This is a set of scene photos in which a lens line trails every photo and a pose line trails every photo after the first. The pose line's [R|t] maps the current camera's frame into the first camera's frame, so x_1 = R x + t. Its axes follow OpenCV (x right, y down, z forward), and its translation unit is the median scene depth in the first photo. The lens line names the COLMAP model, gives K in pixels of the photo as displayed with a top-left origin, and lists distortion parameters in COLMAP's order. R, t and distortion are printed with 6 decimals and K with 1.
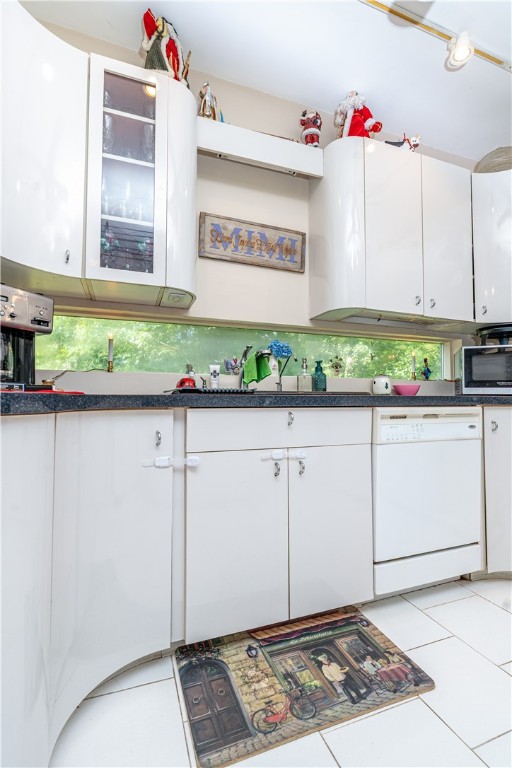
lens RADIAL K [[358.9, 0, 261.5], [0, 358.9, 384.6], [0, 0, 1]] dist [-0.004509, 0.000232]
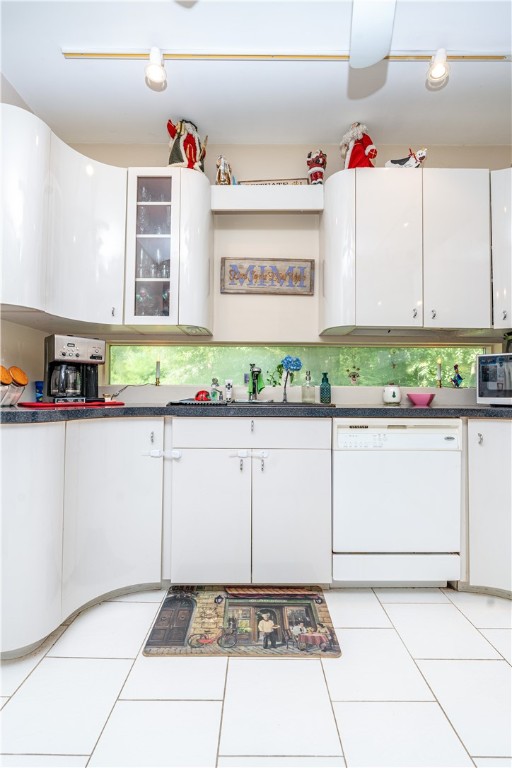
lens RADIAL K [[344.5, 0, 256.0], [0, 344.5, 384.0], [0, 0, 1]] dist [-0.007500, 0.003720]
pose [[0.934972, -0.006559, -0.354662, 0.388344], [0.009109, 0.999943, 0.005519, -0.043819], [0.354605, -0.008391, 0.934978, -0.097850]]
